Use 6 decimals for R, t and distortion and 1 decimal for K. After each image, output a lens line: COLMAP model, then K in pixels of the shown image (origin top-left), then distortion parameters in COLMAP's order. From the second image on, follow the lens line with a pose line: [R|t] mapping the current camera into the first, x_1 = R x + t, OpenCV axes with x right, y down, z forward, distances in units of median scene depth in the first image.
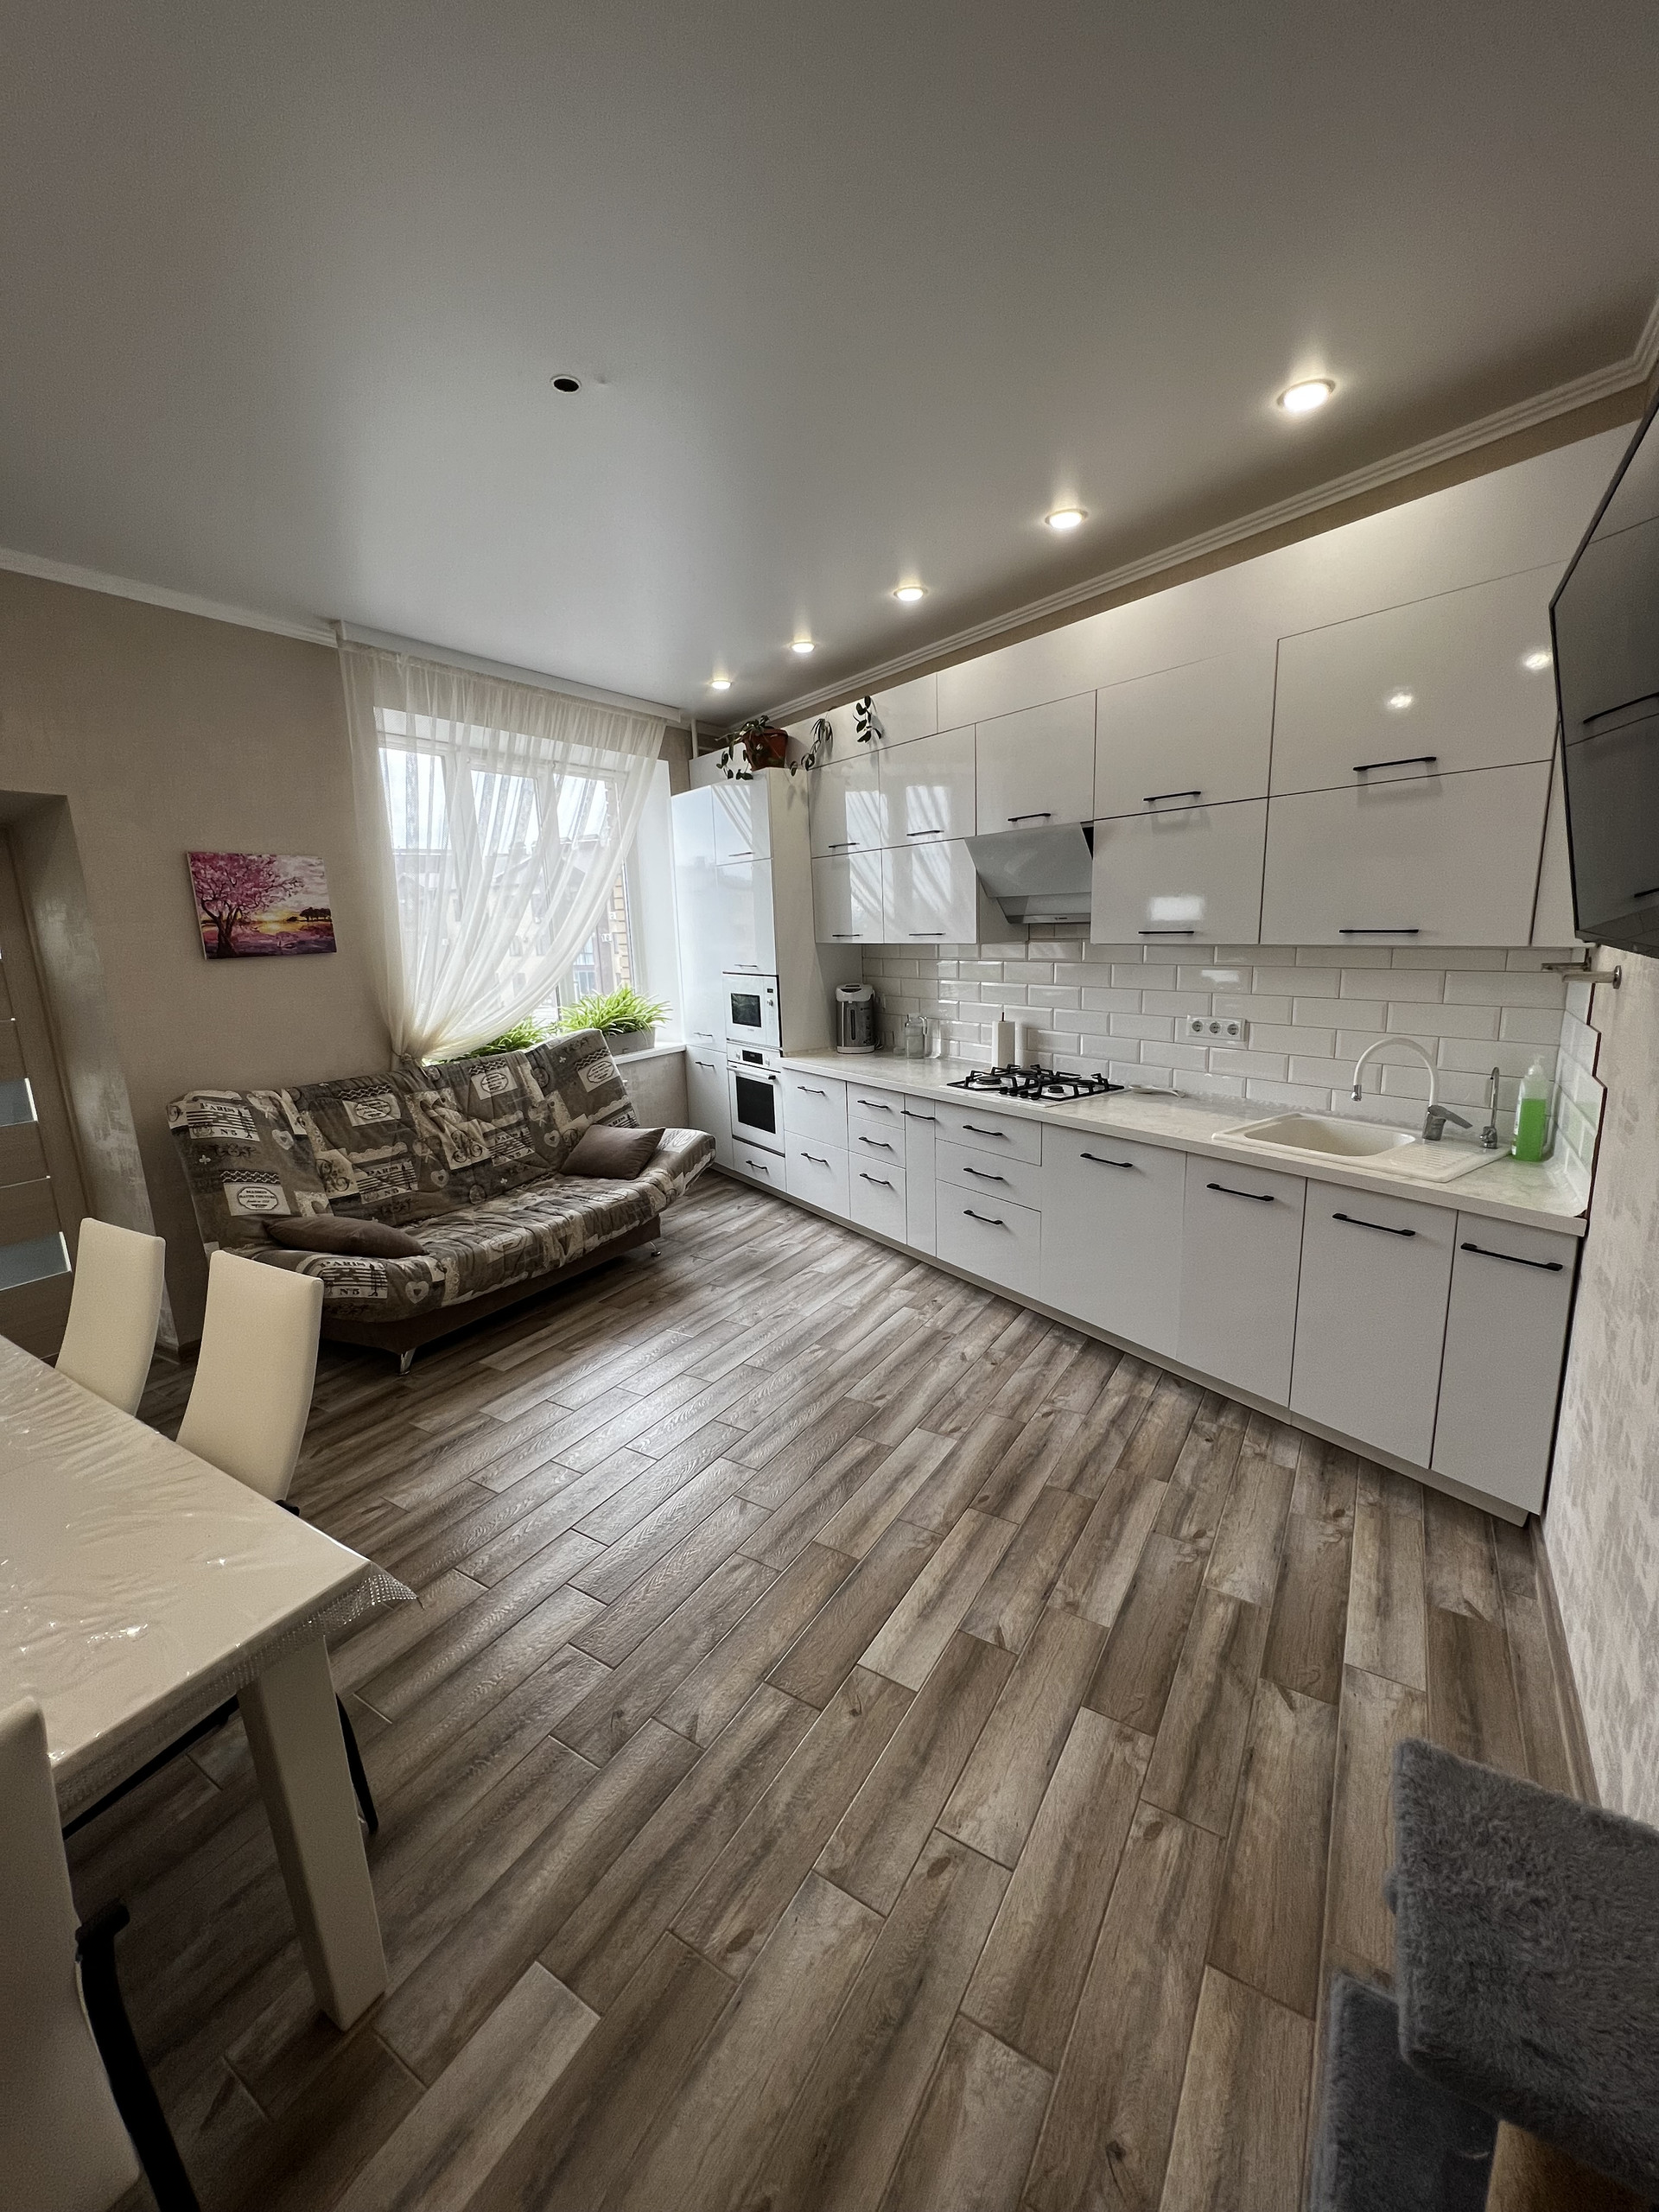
lens RADIAL K [[884.1, 0, 835.1], [0, 884.1, 1103.7], [0, 0, 1]] dist [-0.006160, 0.000793]
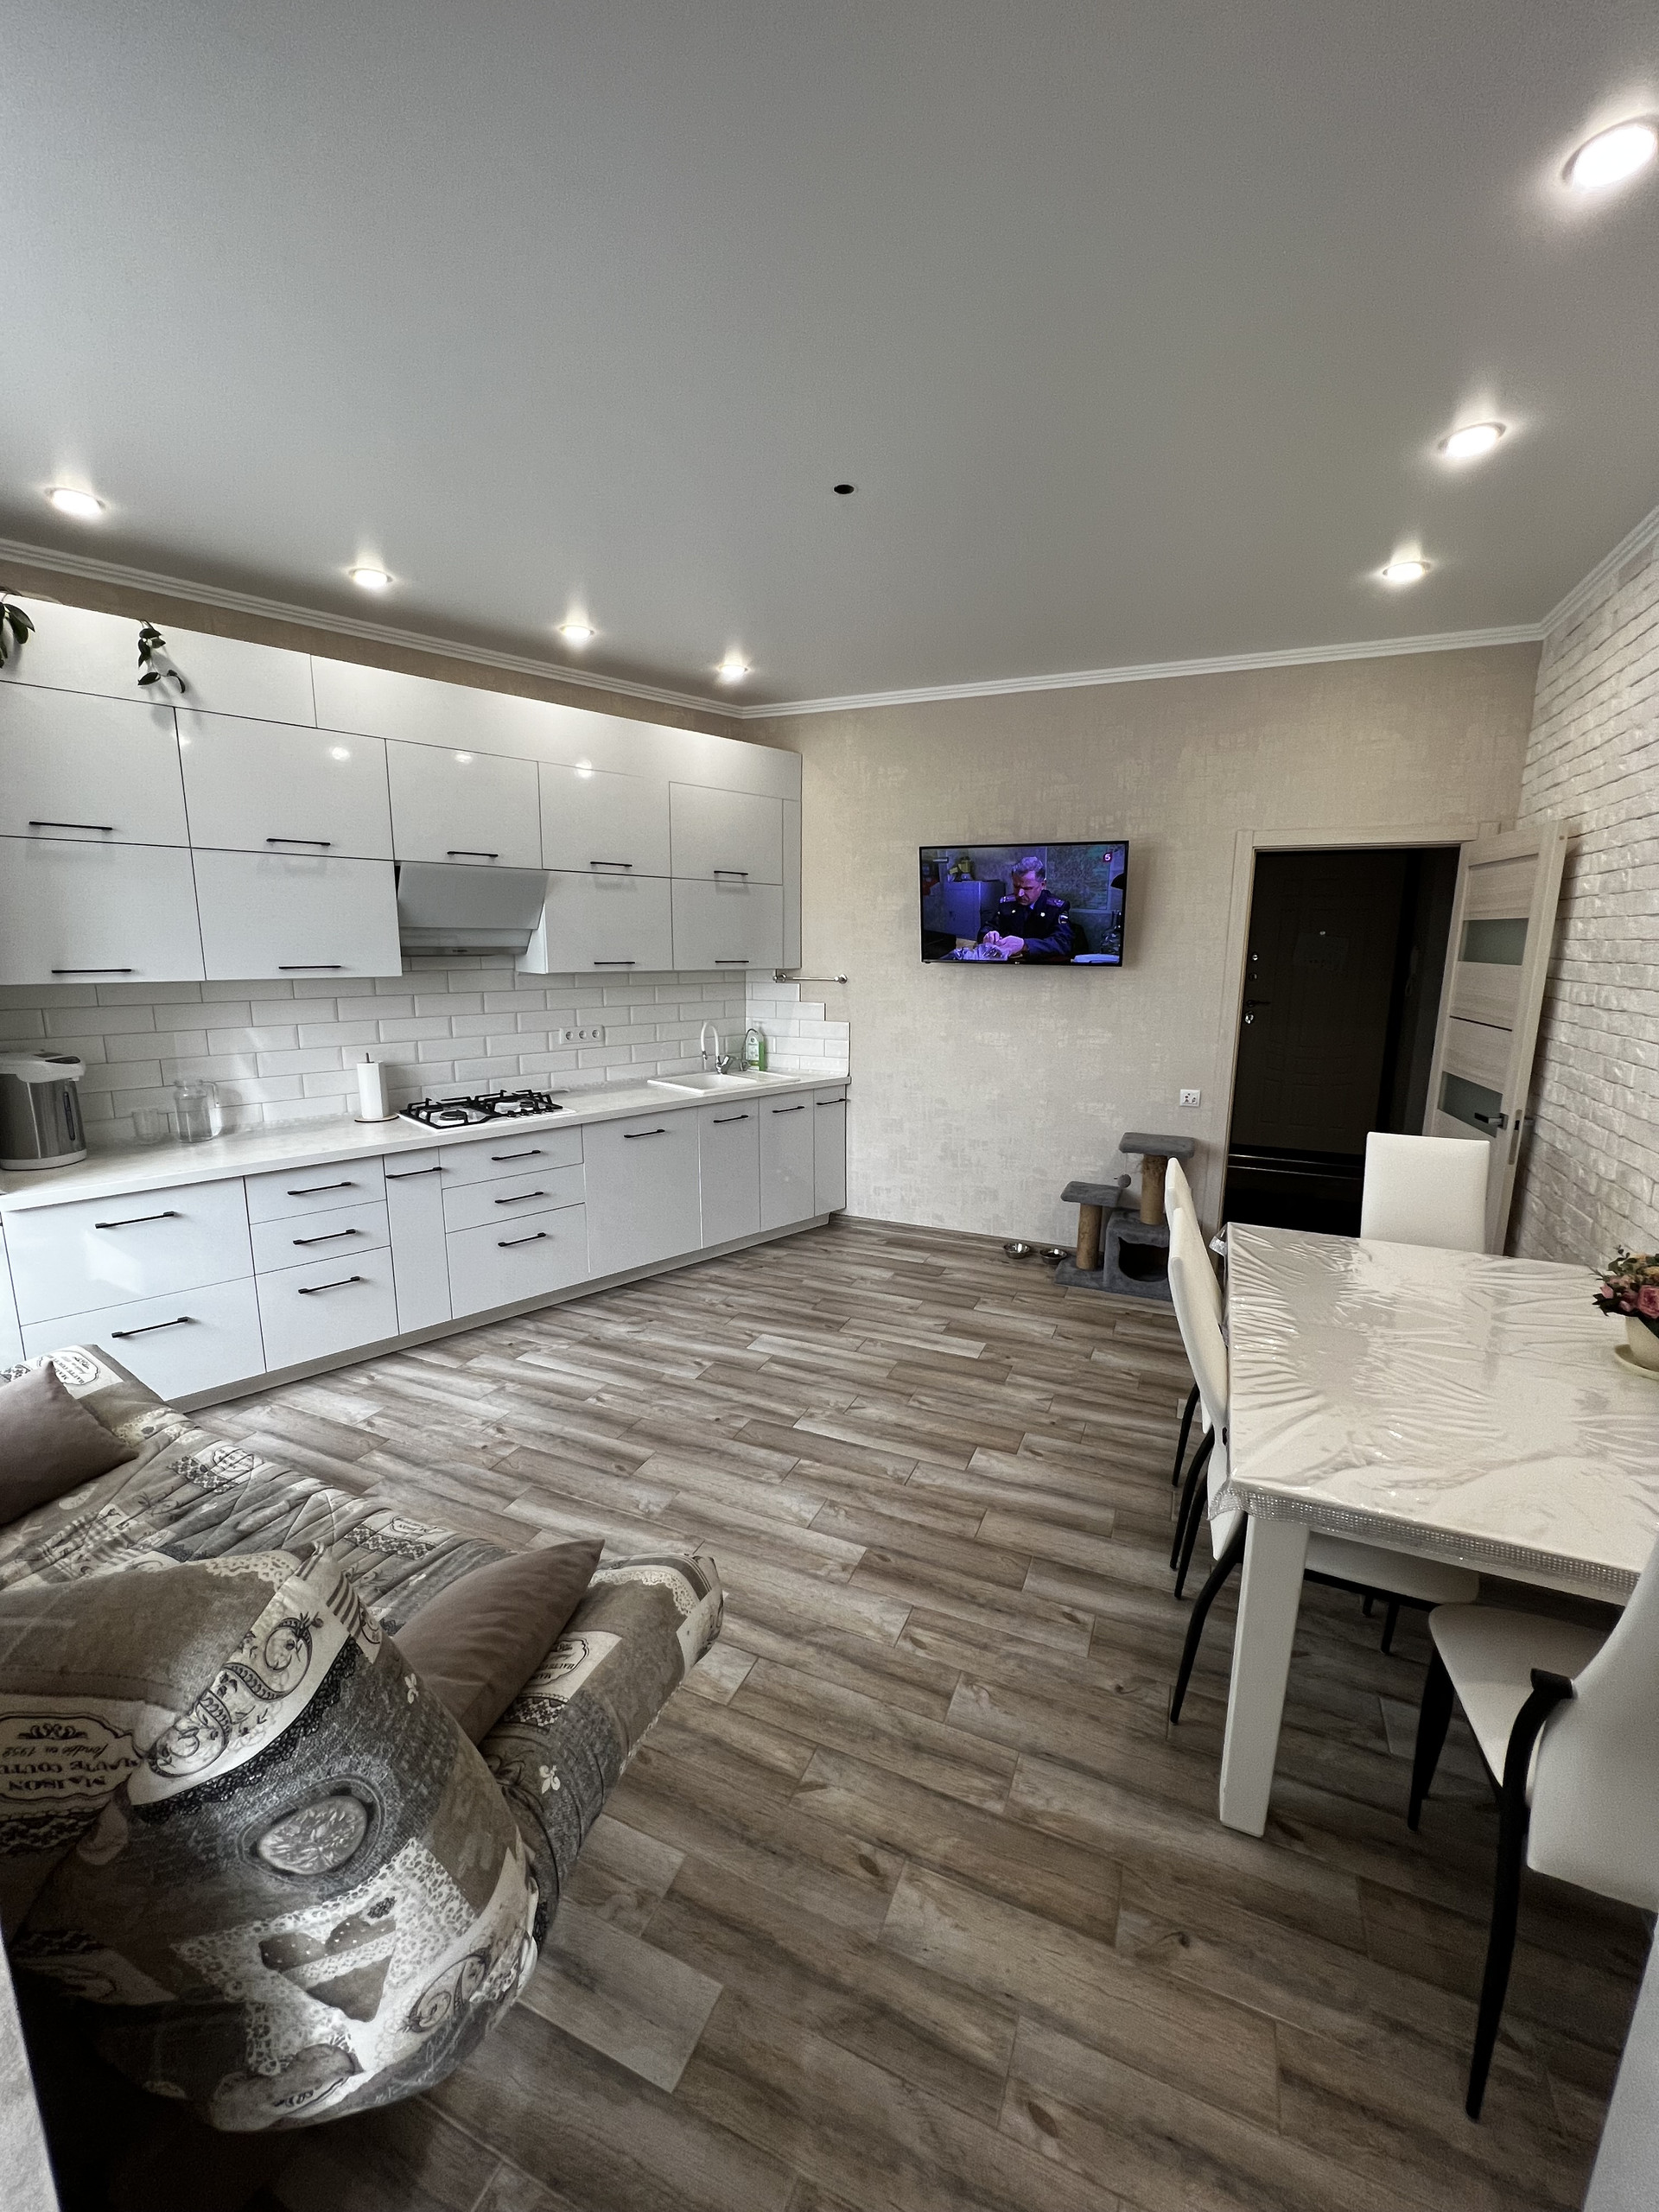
lens RADIAL K [[884.1, 0, 834.6], [0, 884.1, 1104.1], [0, 0, 1]] dist [-0.006160, 0.000793]
pose [[-0.150146, -0.150602, 0.977126, -0.943257], [0.198359, 0.963645, 0.179004, -0.146599], [-0.968561, 0.220698, -0.114814, 0.798427]]
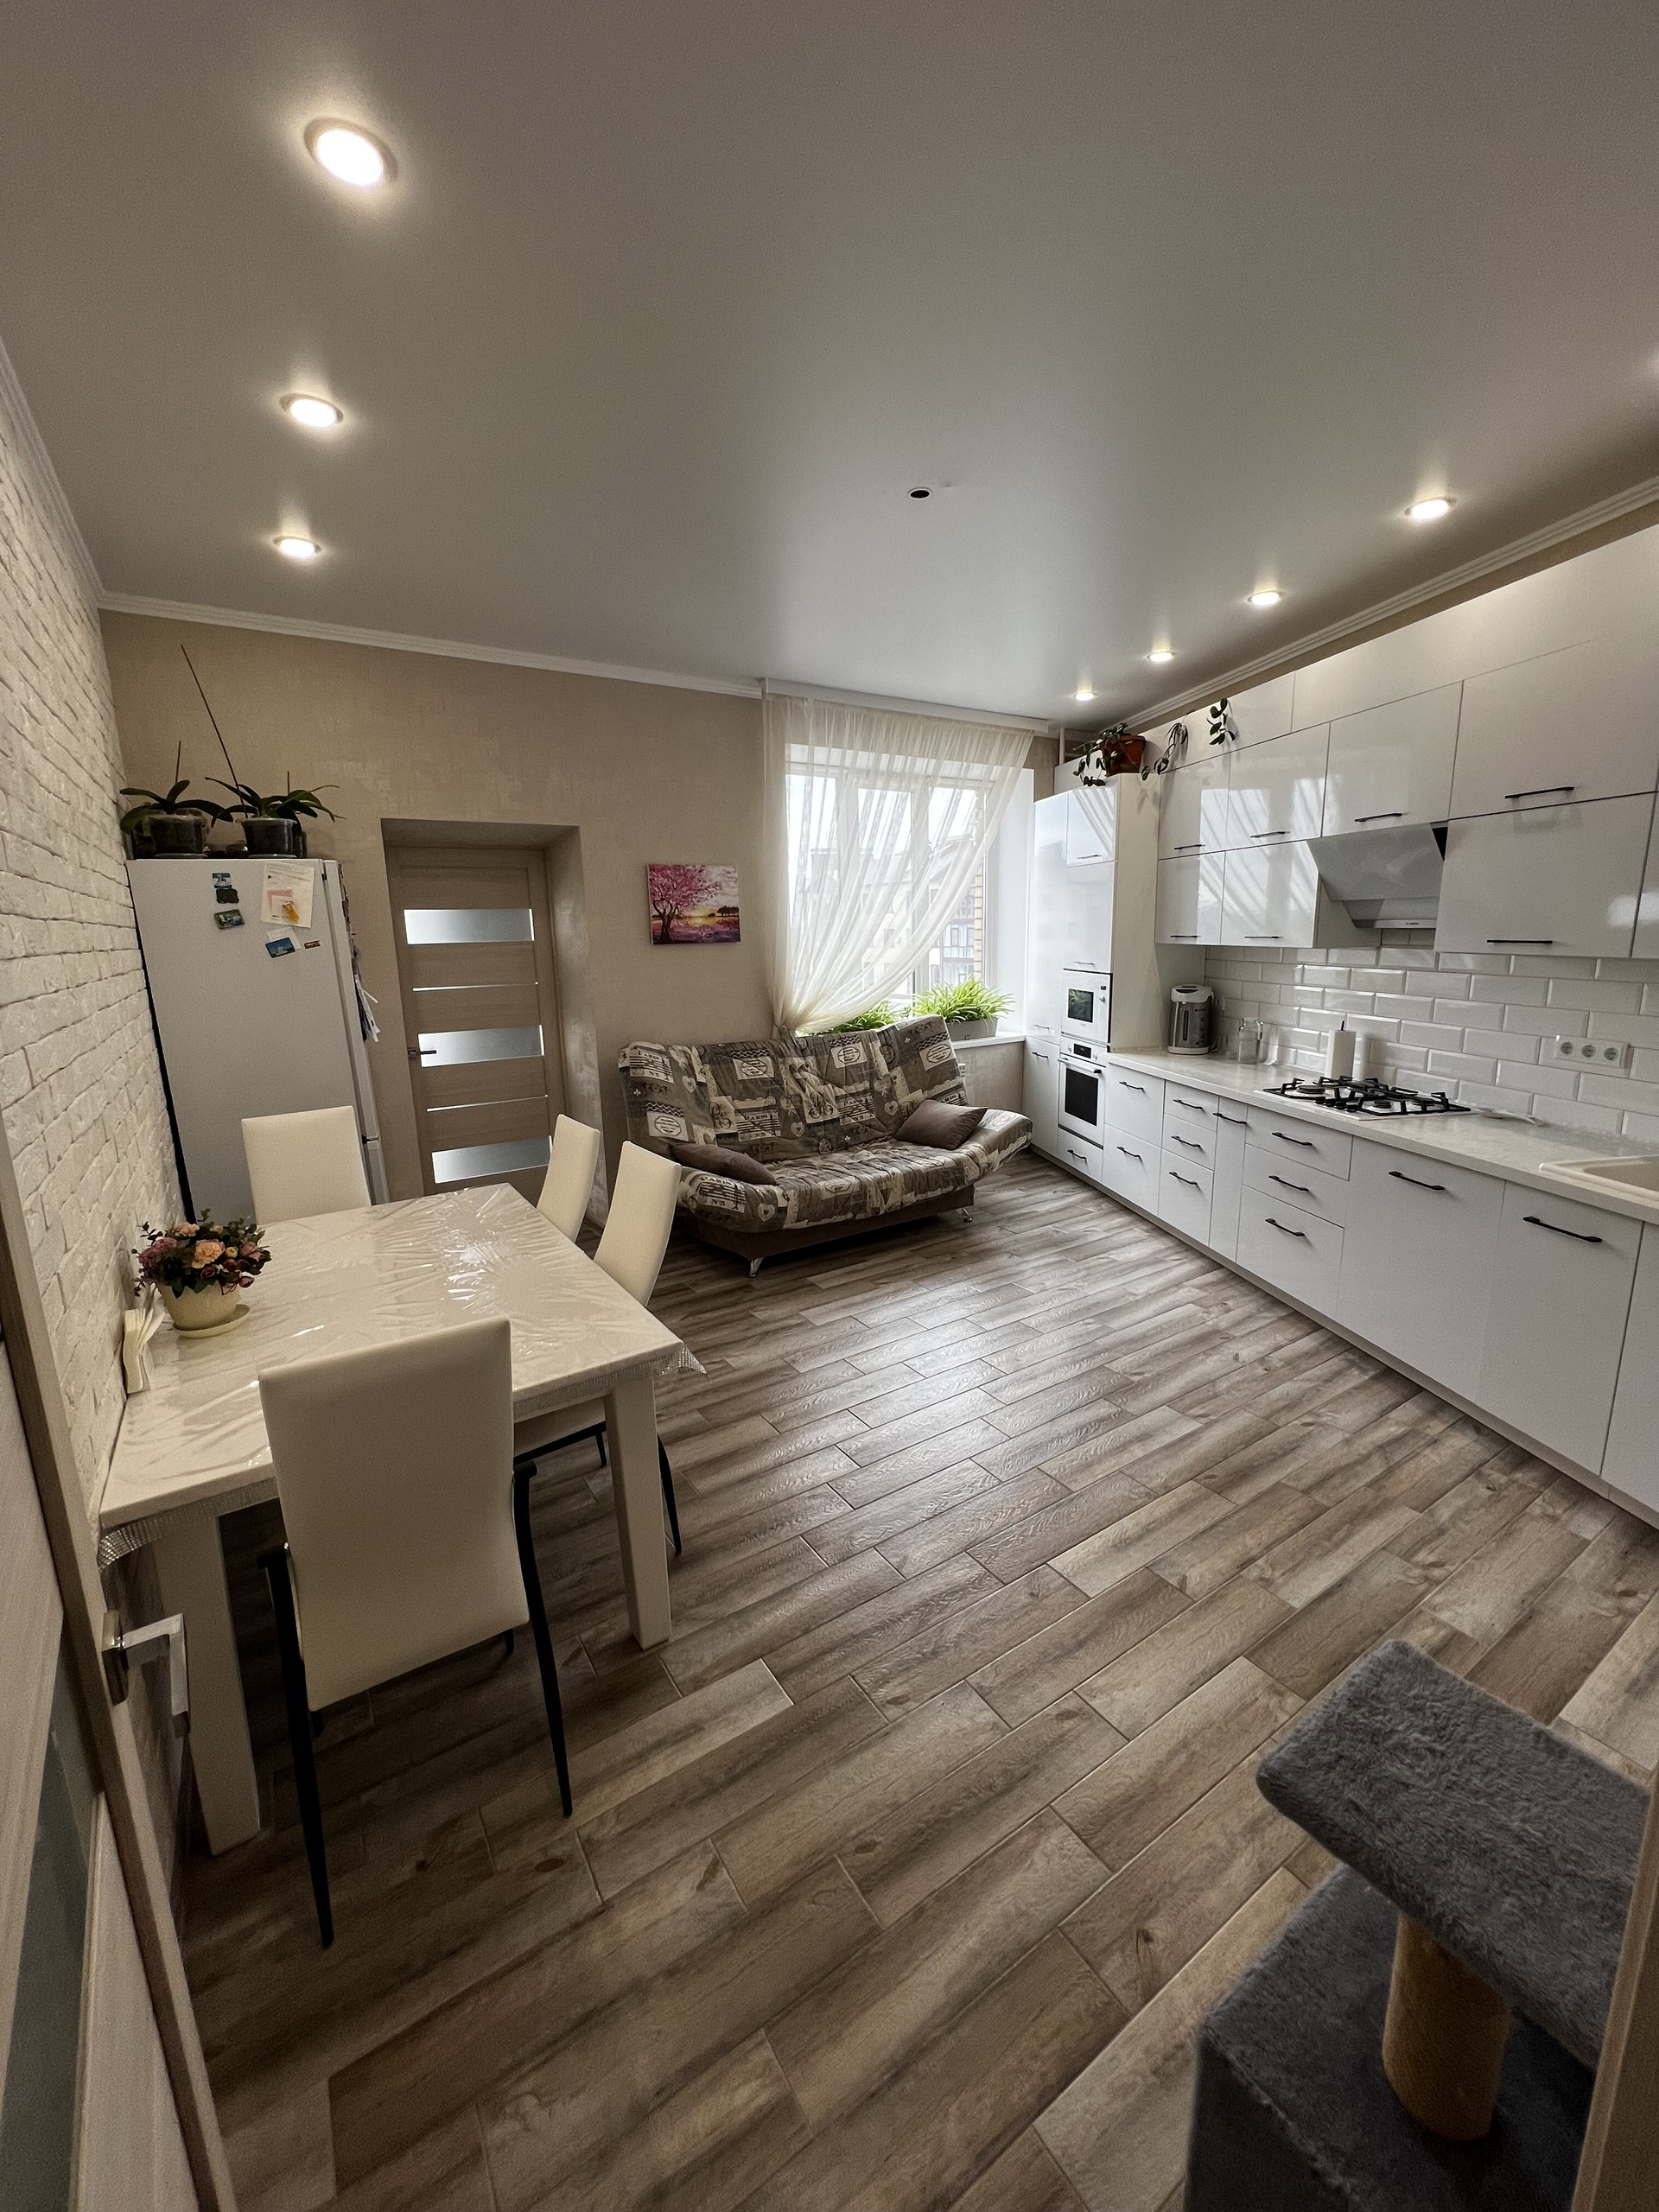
lens RADIAL K [[884.1, 0, 834.8], [0, 884.1, 1103.8], [0, 0, 1]] dist [-0.006160, 0.000793]
pose [[0.908369, 0.097838, -0.406564, 0.107710], [-0.095545, 0.995086, 0.025990, 0.015676], [0.407109, 0.015236, 0.913253, -0.109281]]
